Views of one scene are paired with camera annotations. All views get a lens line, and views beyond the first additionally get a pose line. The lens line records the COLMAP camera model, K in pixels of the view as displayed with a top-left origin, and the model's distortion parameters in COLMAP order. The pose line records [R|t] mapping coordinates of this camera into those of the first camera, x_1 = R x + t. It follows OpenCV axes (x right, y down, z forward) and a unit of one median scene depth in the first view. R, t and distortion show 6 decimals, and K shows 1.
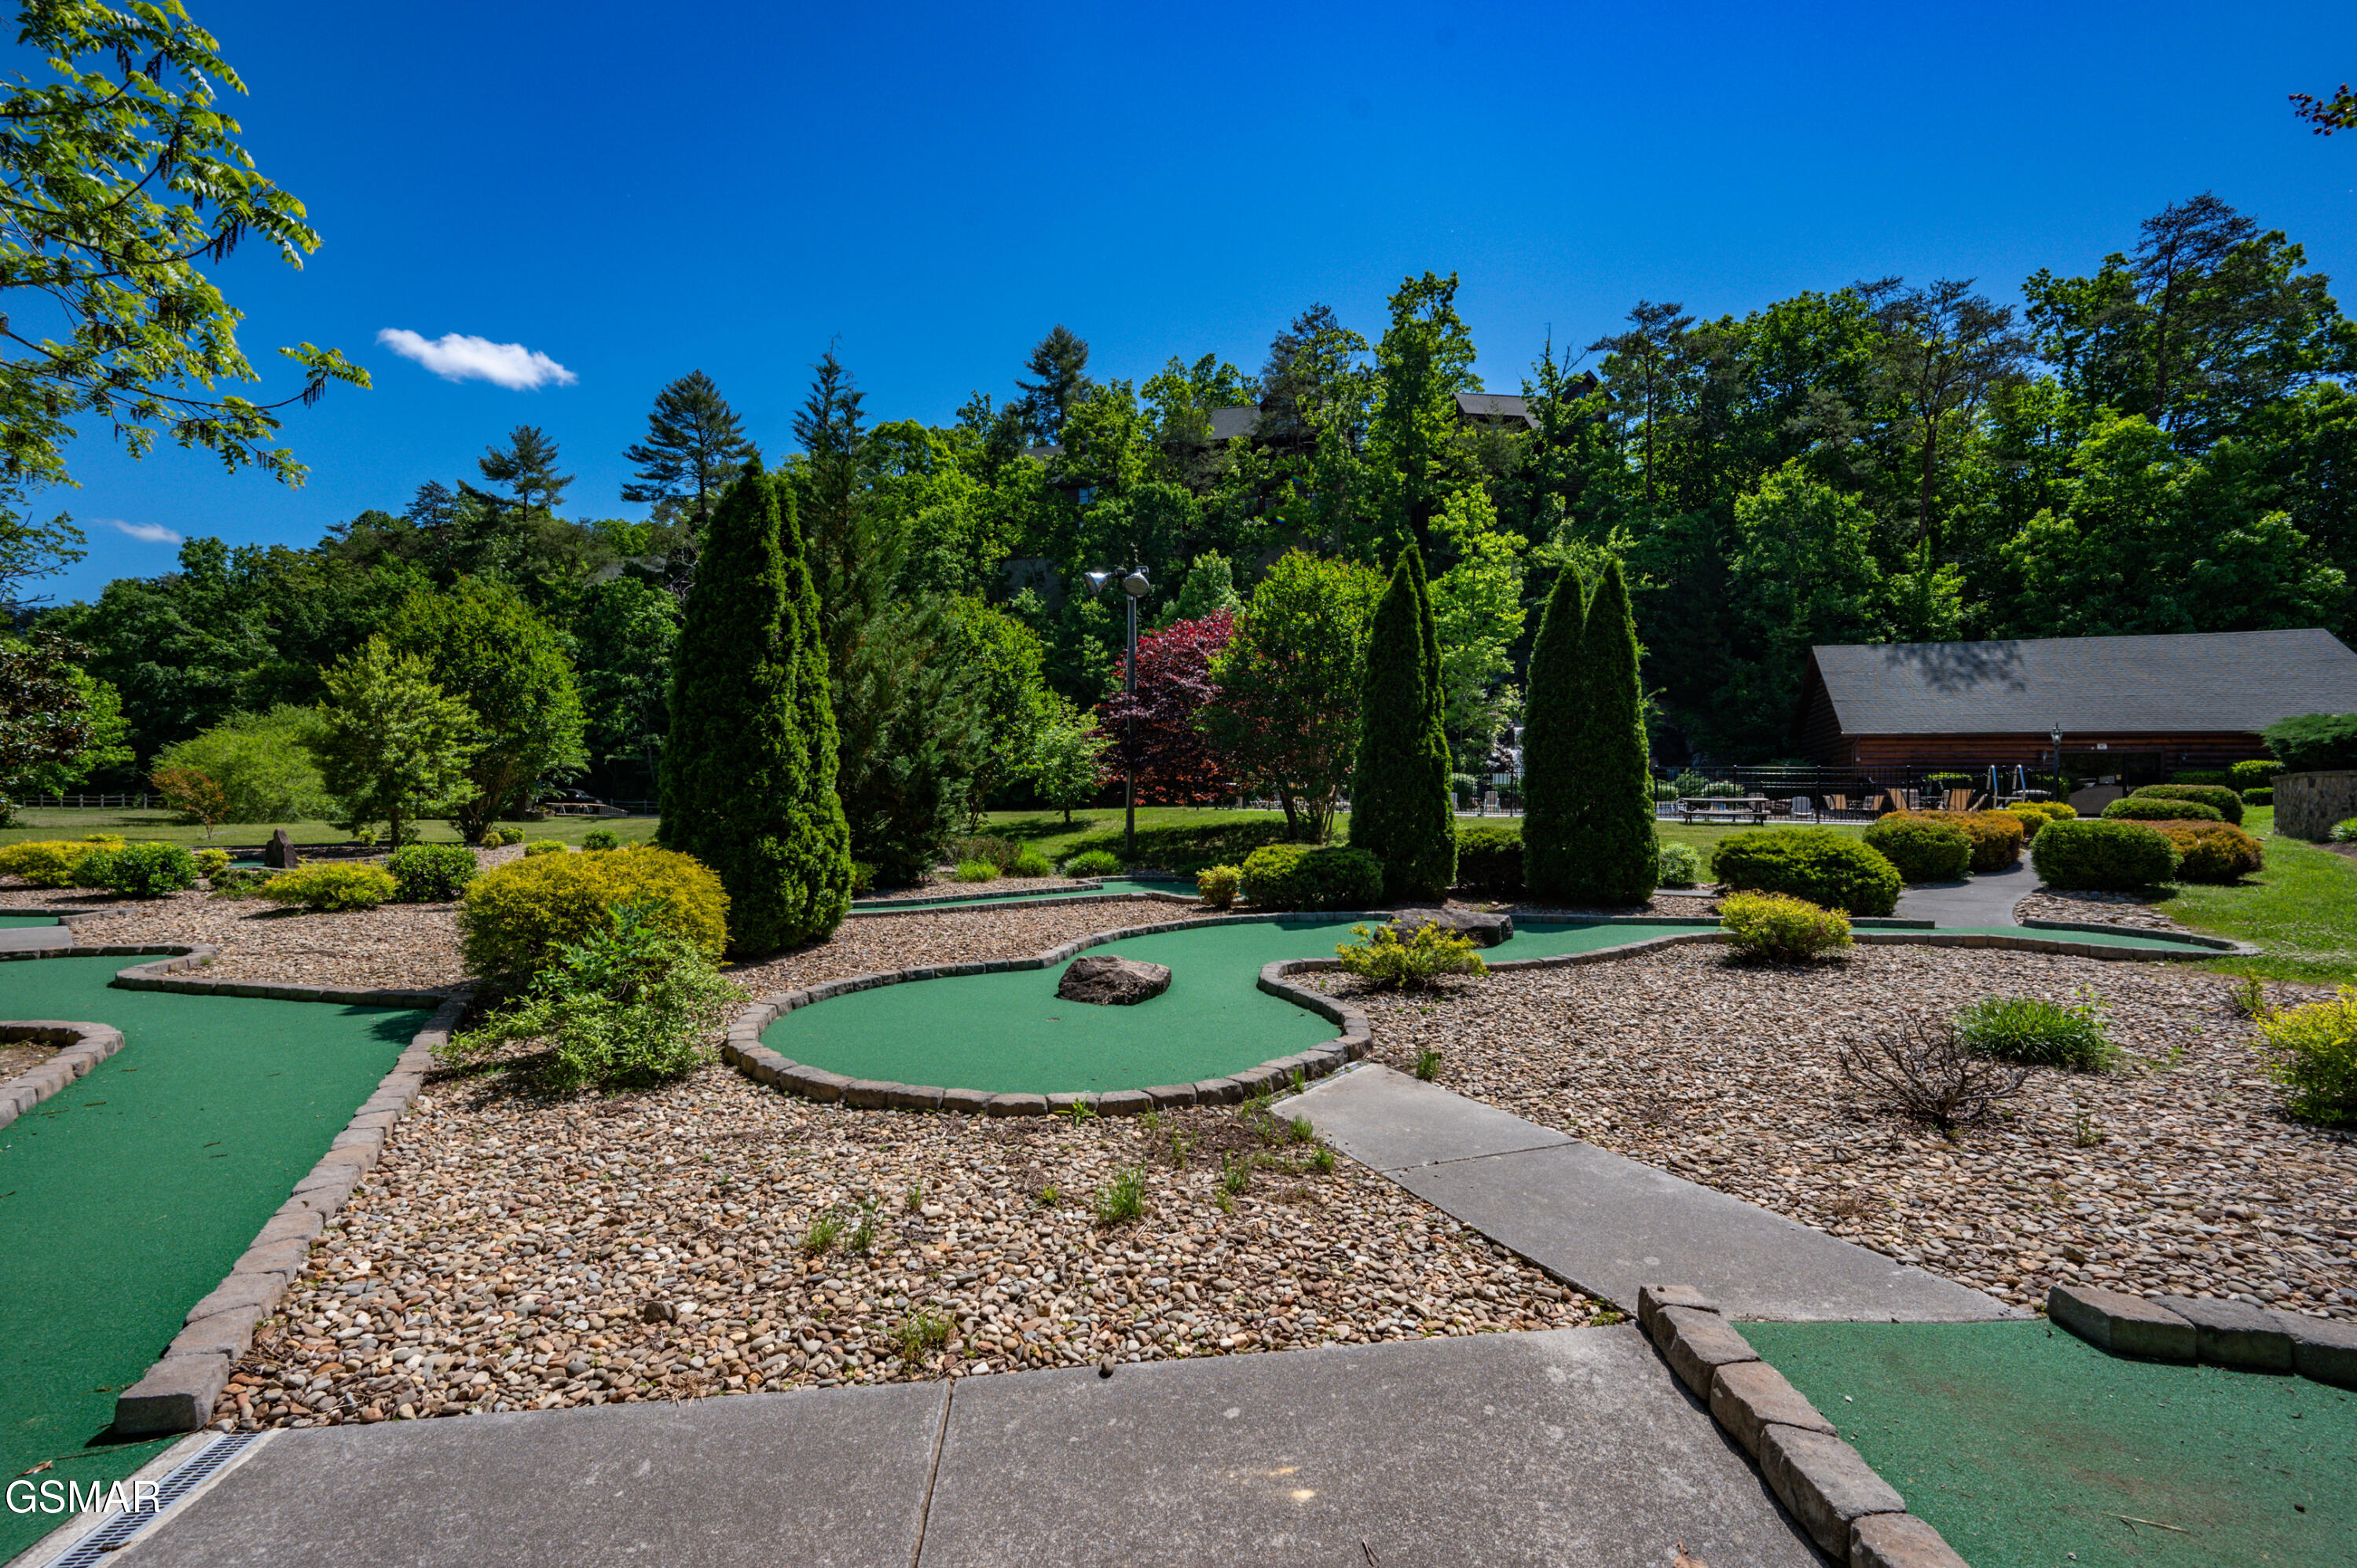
lens RADIAL K [[933.9, 0, 1194.3], [0, 933.9, 788.7], [0, 0, 1]] dist [-0.013445, 0.006919]
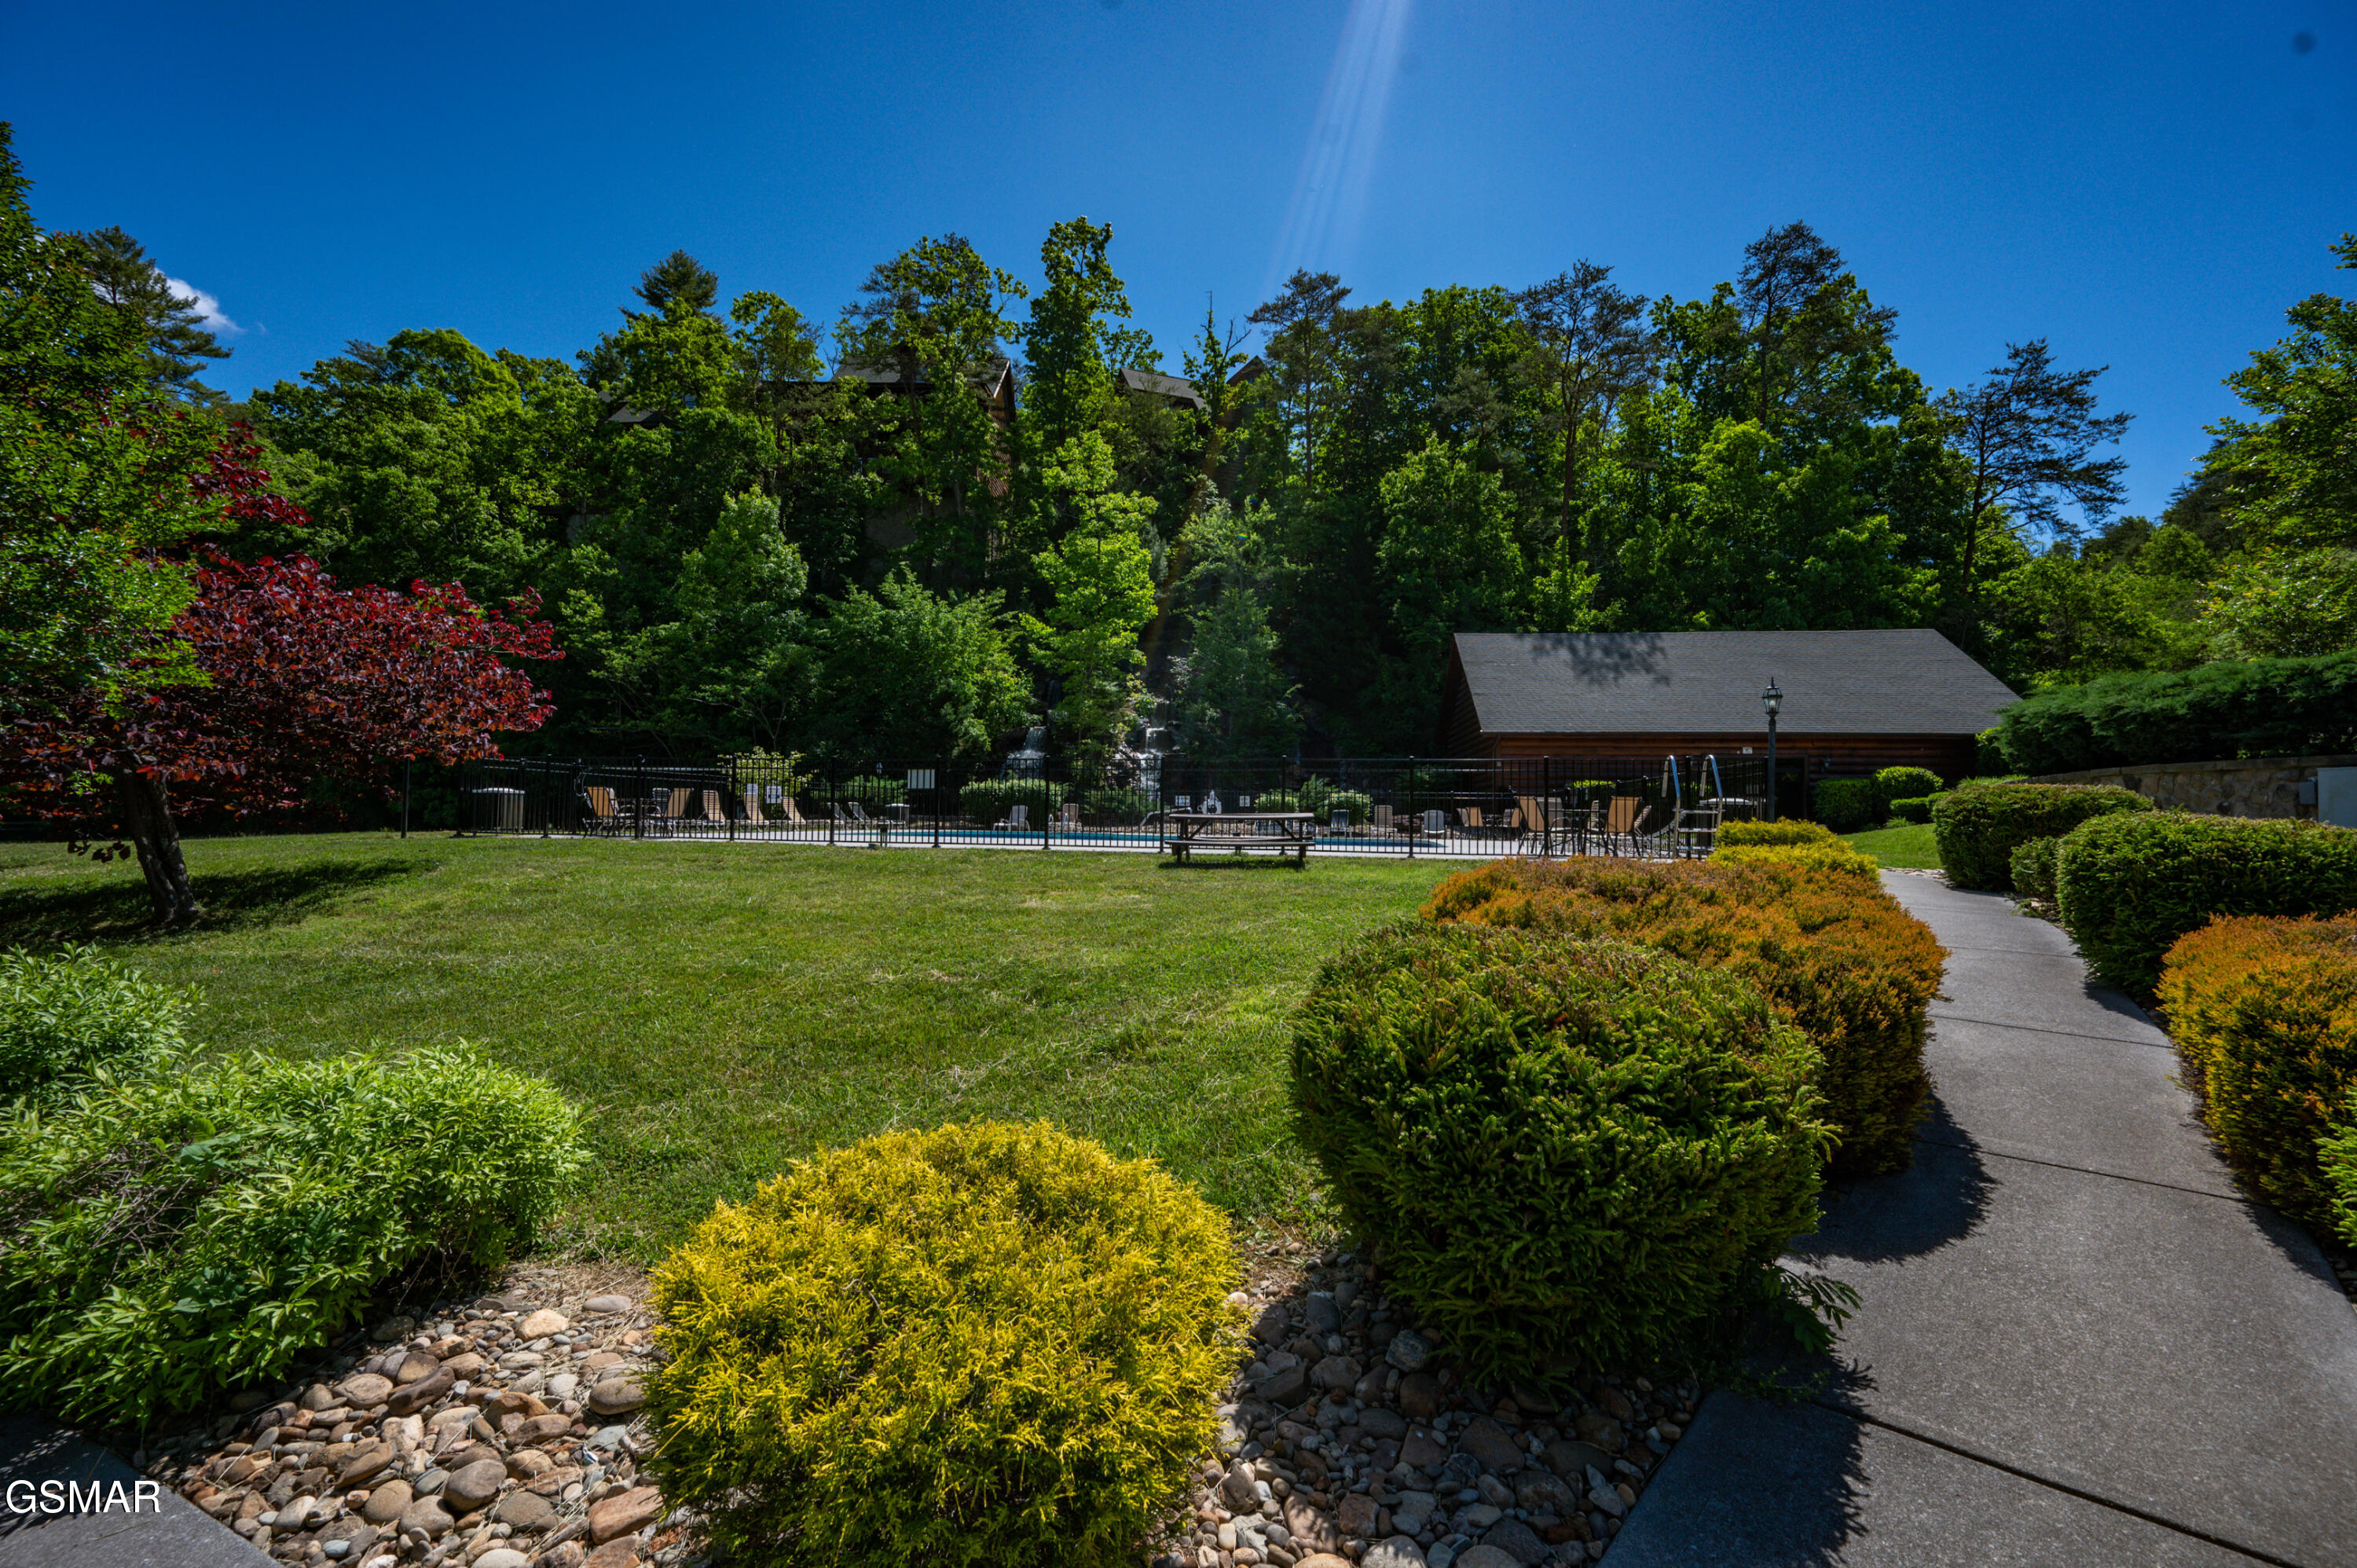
lens RADIAL K [[914.0, 0, 1160.8], [0, 914.0, 784.2], [0, 0, 1]] dist [0.002011, 0.000405]
pose [[0.969499, 0.003604, 0.245068, 0.155852], [0.000566, 0.999856, -0.016944, 0.000004], [-0.245094, 0.016566, 0.969358, 0.199664]]
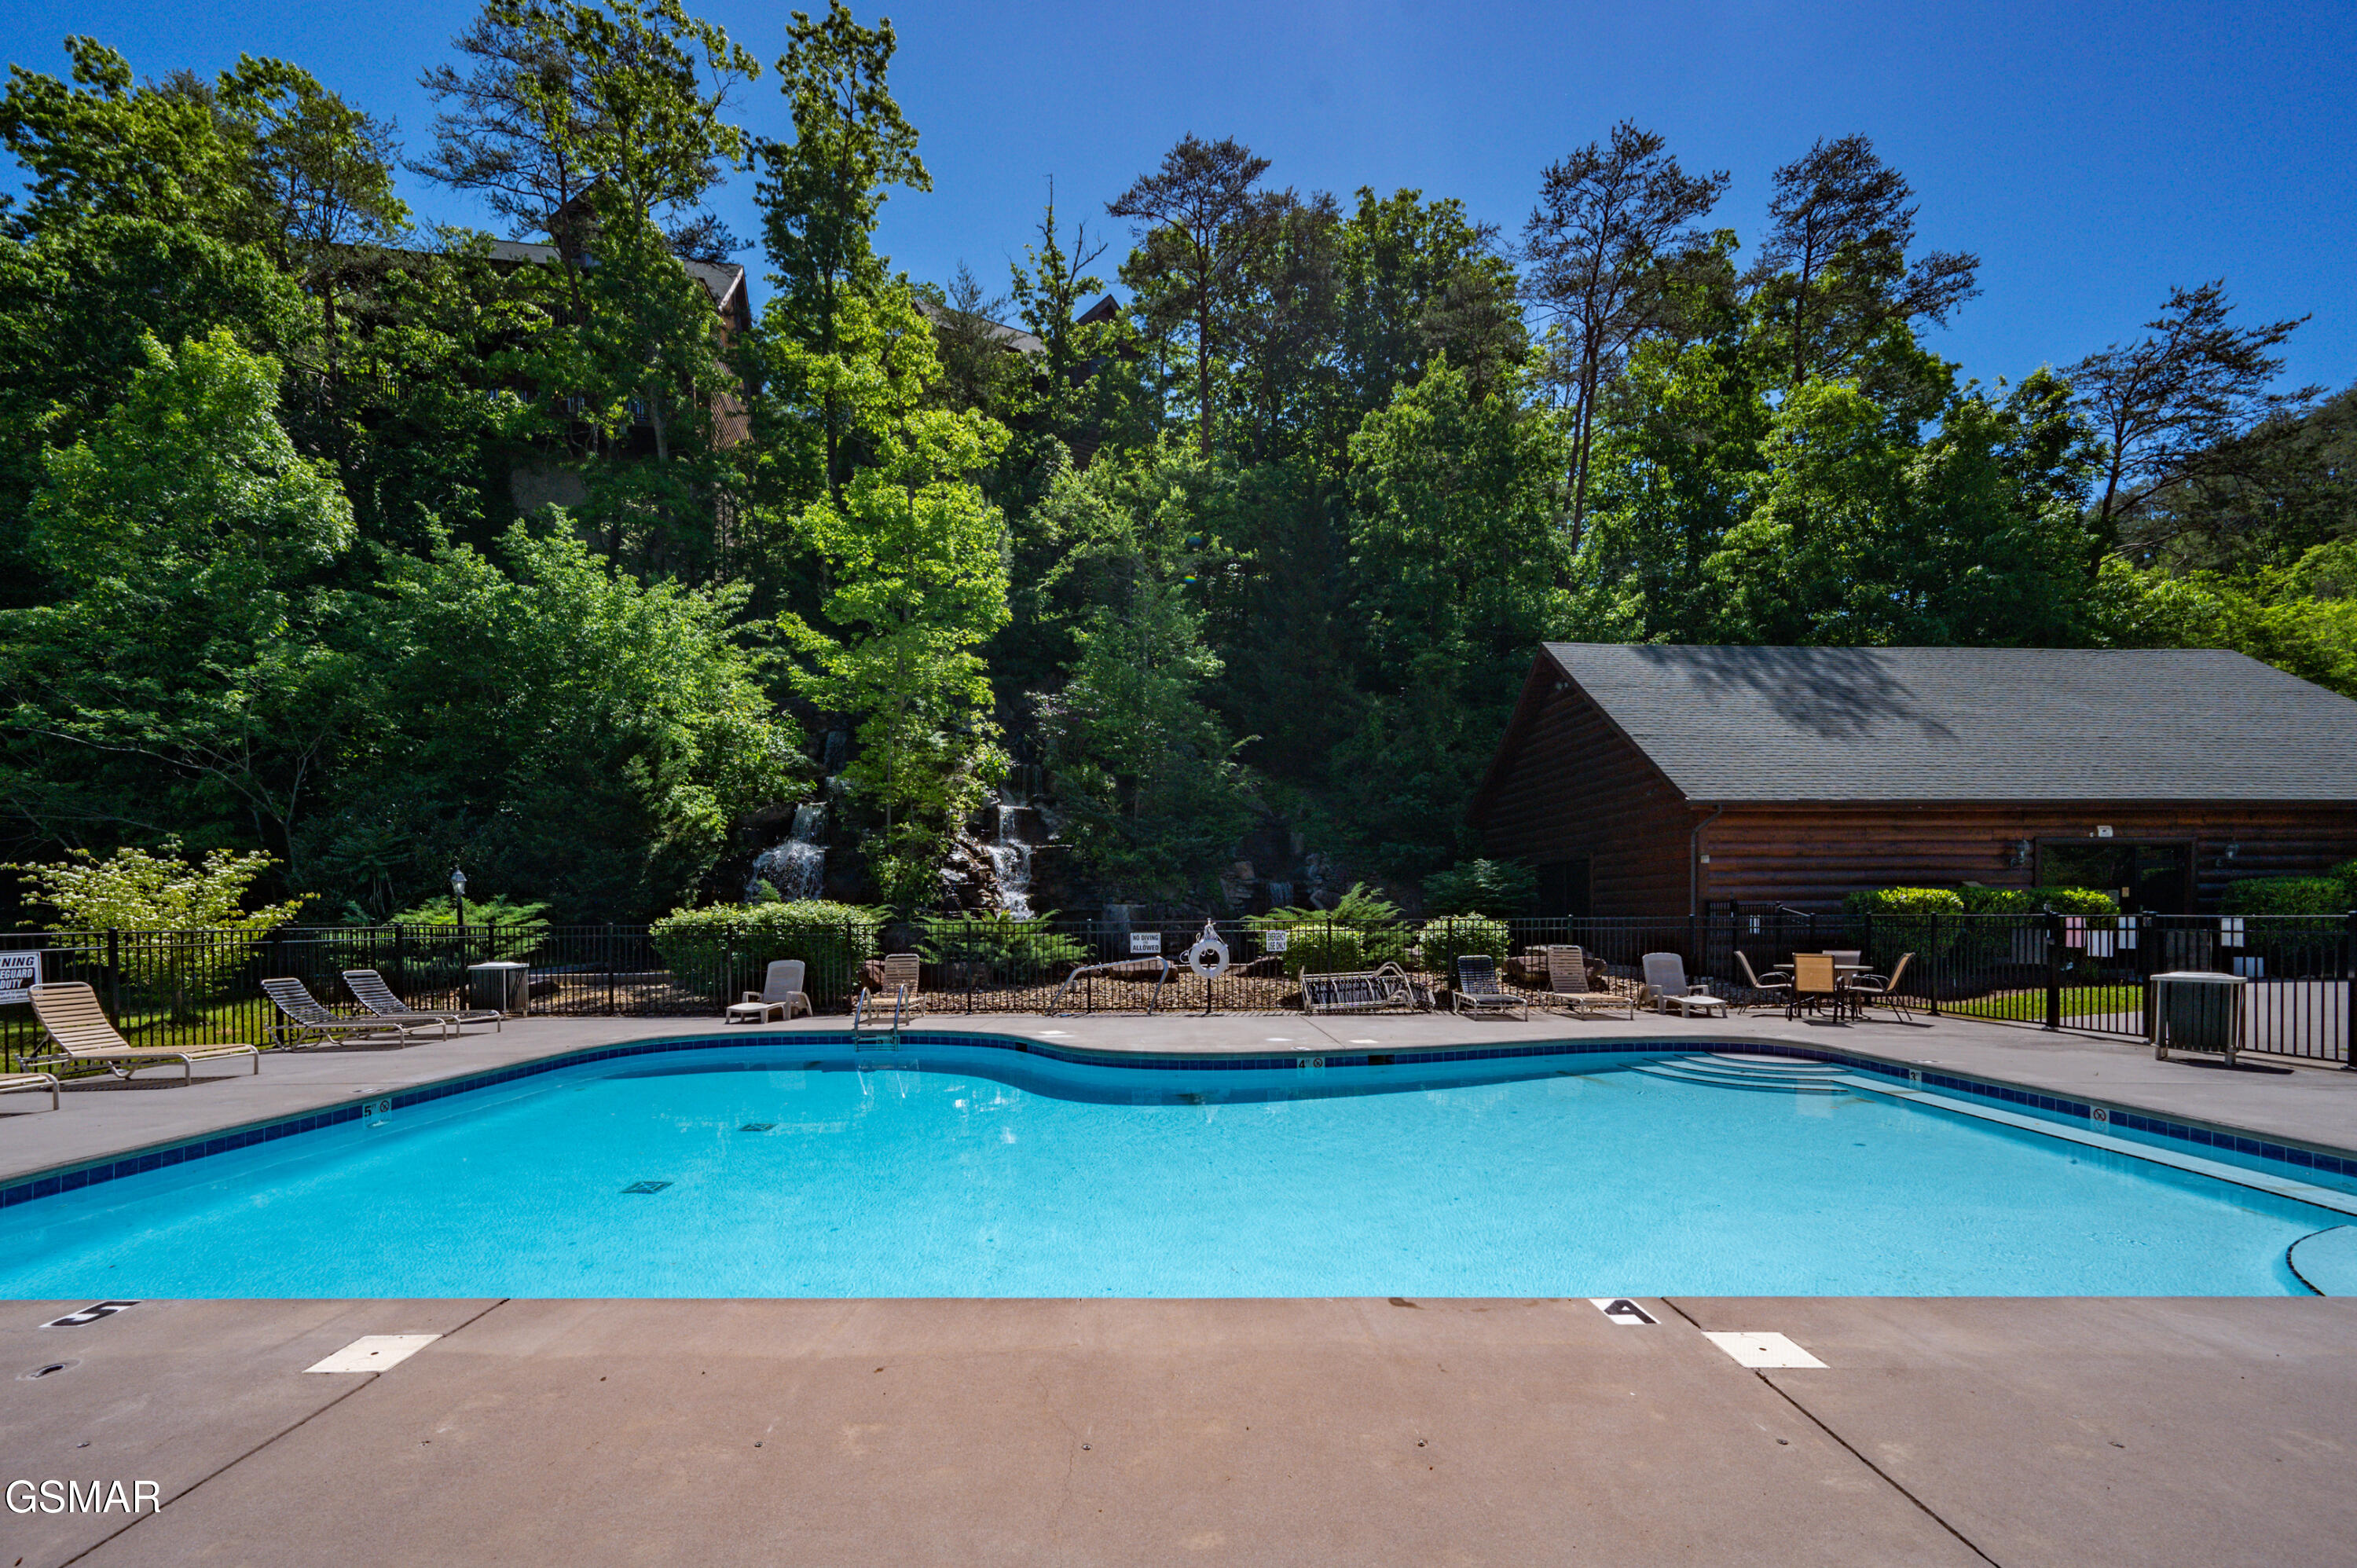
lens RADIAL K [[1041.7, 0, 1171.6], [0, 1041.7, 900.8], [0, 0, 1]] dist [-0.001640, -0.000132]
pose [[0.894217, -0.021069, 0.447137, 0.173191], [0.021012, 0.999766, 0.005086, -0.013505], [-0.447140, 0.004847, 0.894451, 0.451160]]
